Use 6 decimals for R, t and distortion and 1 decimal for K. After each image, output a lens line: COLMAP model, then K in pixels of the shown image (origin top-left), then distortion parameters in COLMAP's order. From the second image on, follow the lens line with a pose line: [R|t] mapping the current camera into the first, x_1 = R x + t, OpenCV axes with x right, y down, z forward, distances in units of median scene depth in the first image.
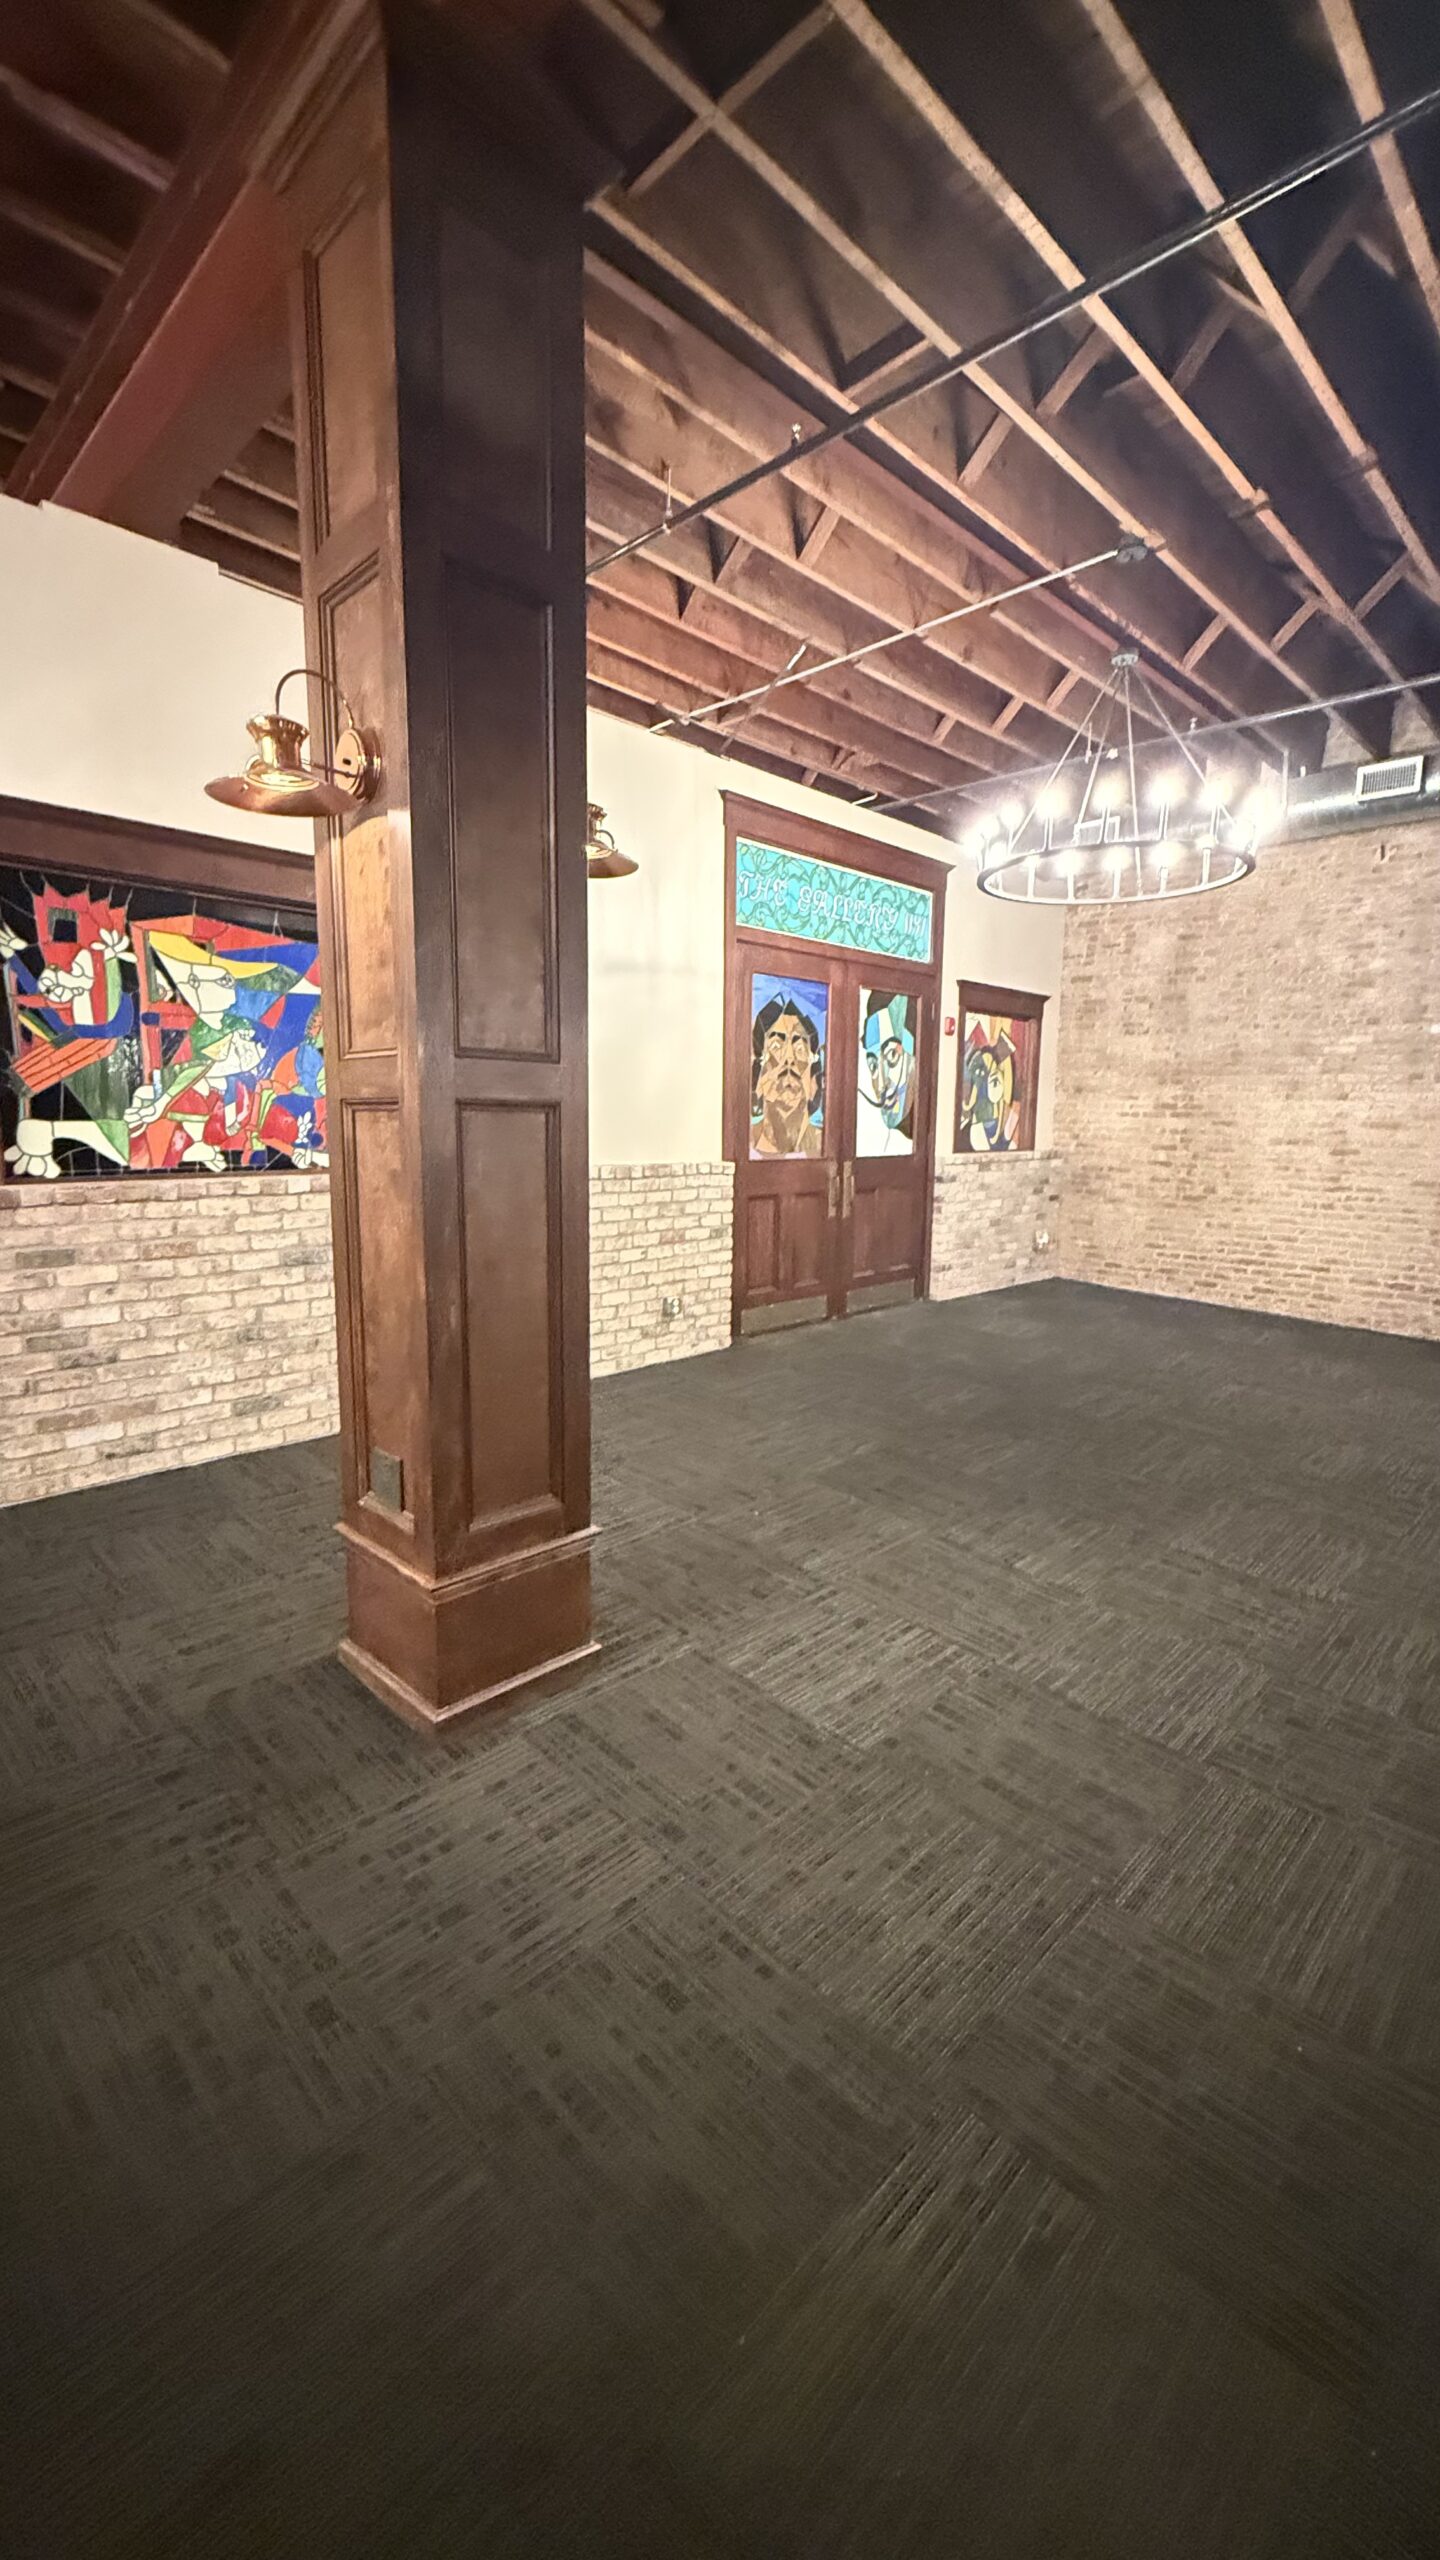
lens RADIAL K [[1019.7, 0, 720.8], [0, 1019.7, 1278.8], [0, 0, 1]] dist [-0.000571, -0.000143]
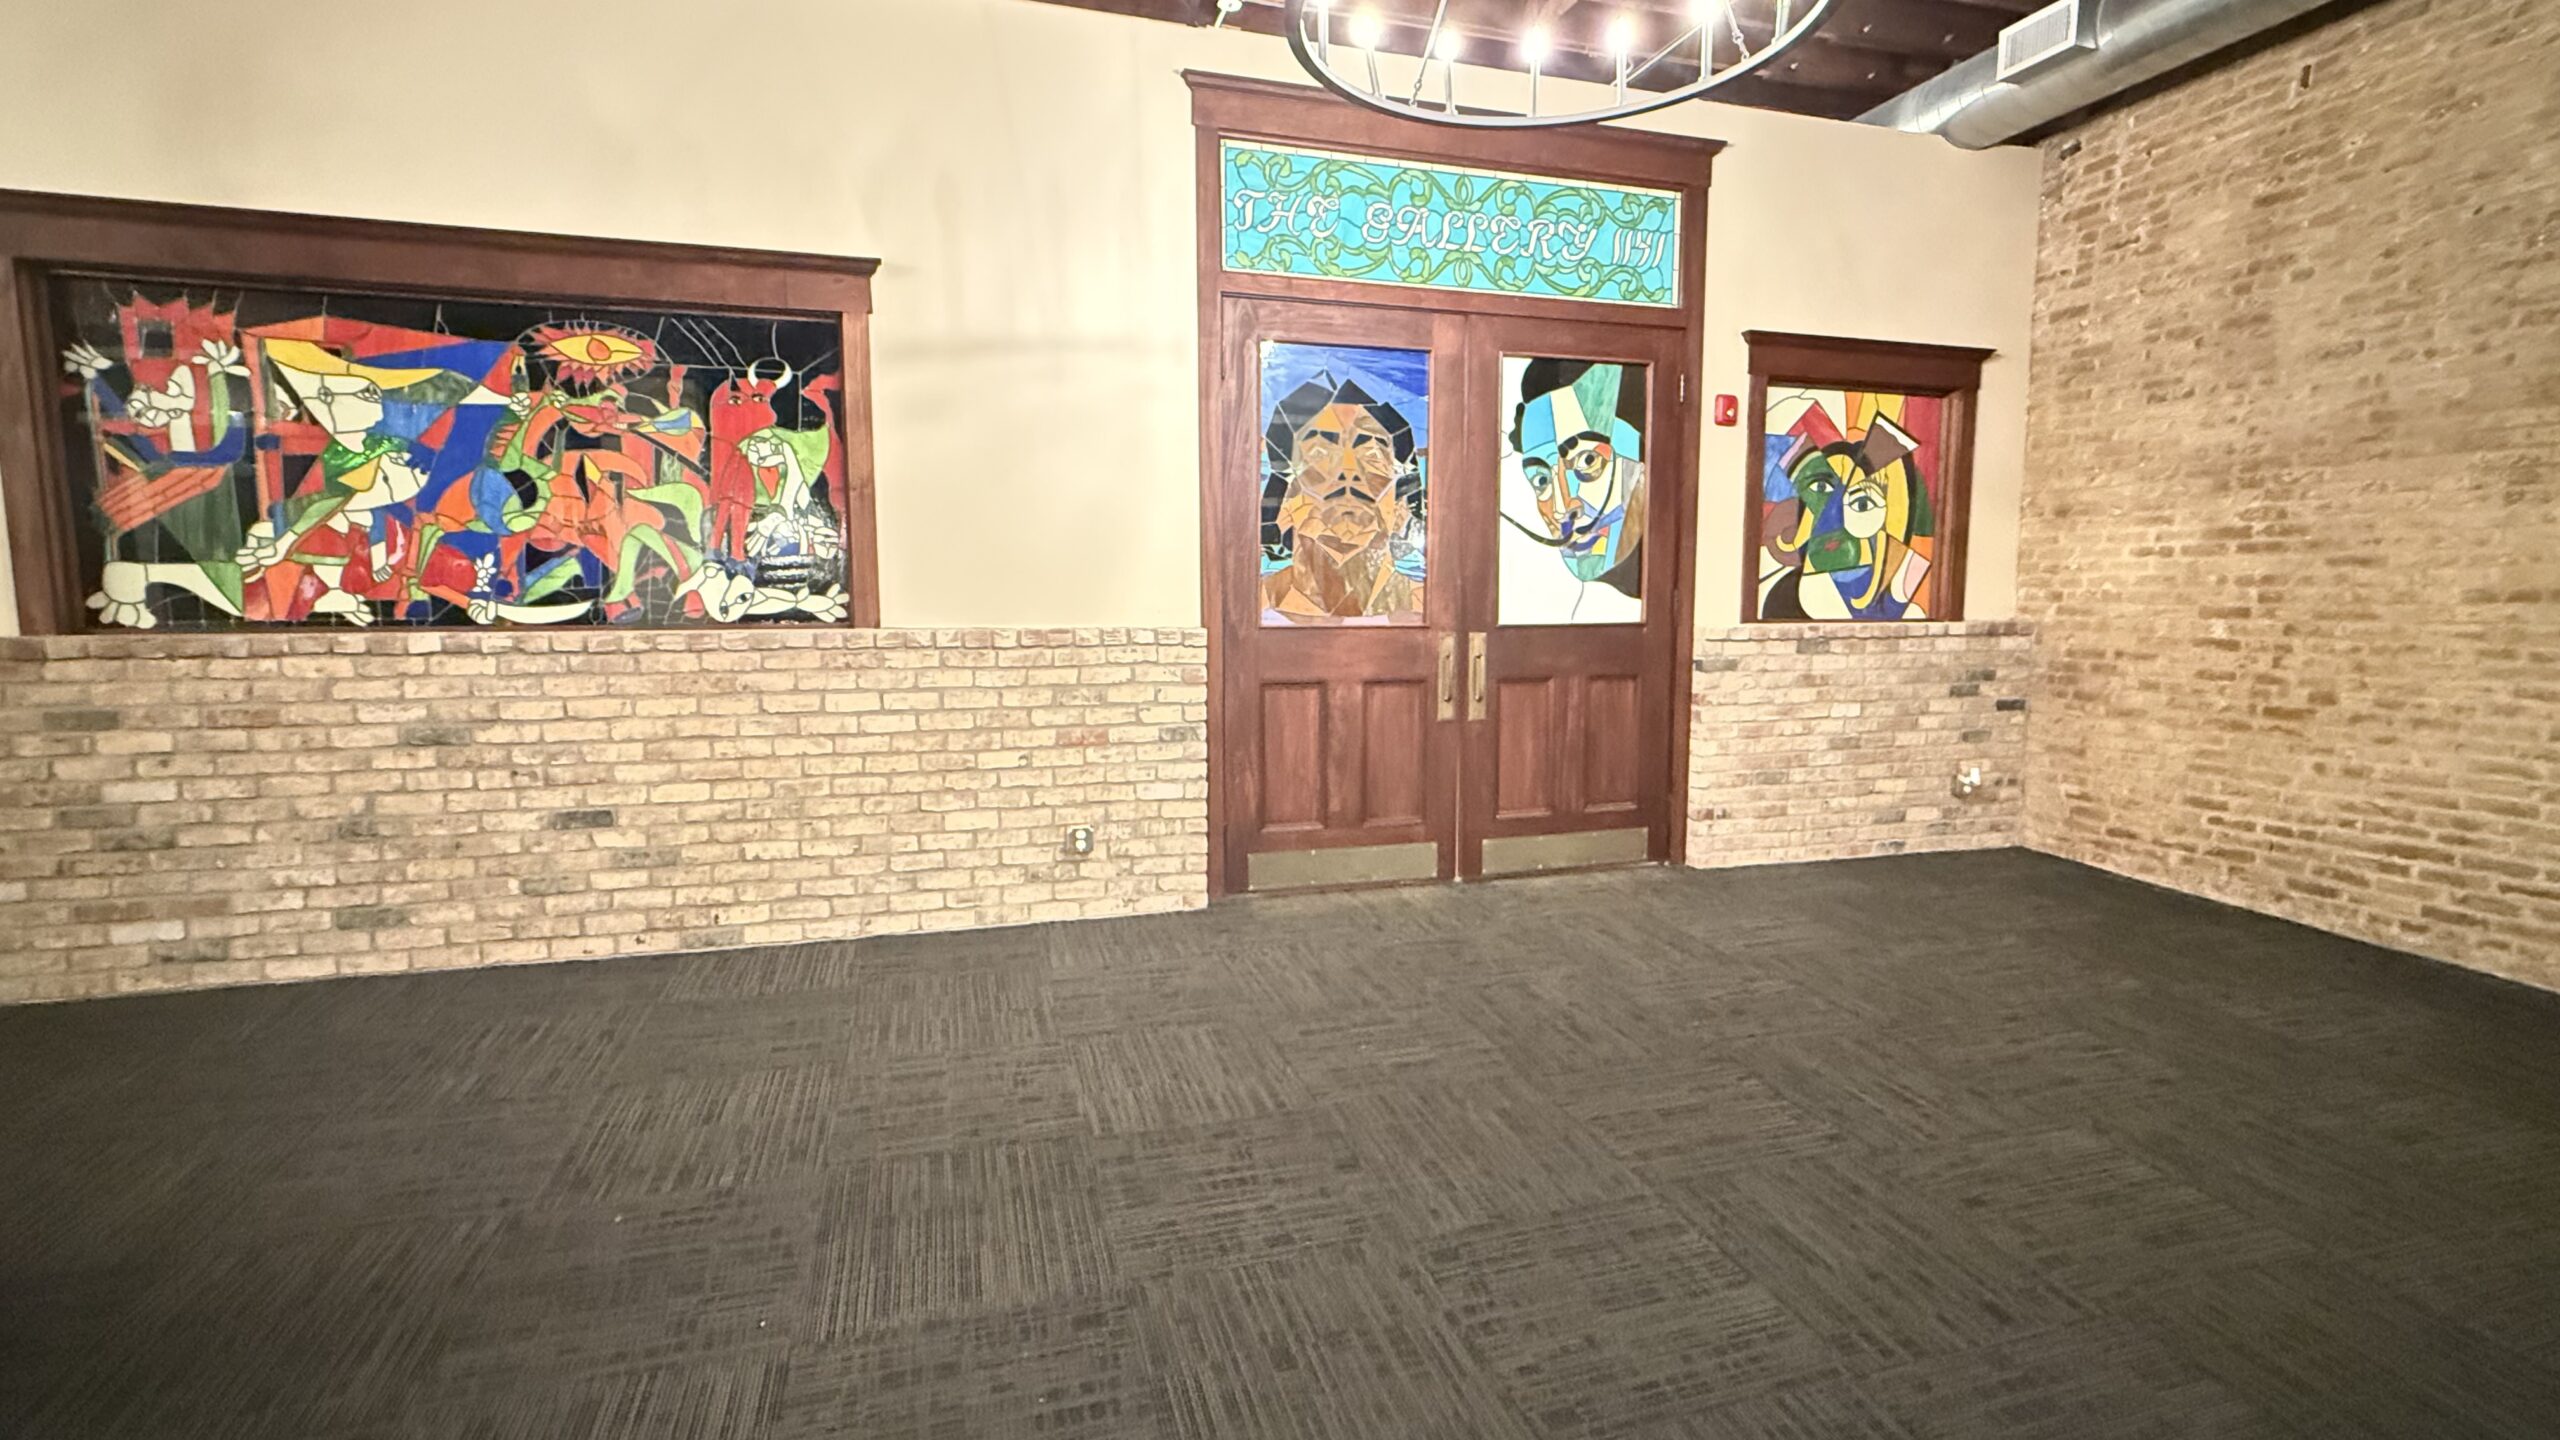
lens RADIAL K [[1152.1, 0, 1280.3], [0, 1152.1, 722.5], [0, 0, 1]] dist [0.000661, -0.000093]
pose [[0.877932, 0.040150, -0.477098, 0.381745], [-0.066058, 0.997105, -0.037646, -0.026618], [0.474206, 0.064566, 0.878043, 0.346909]]
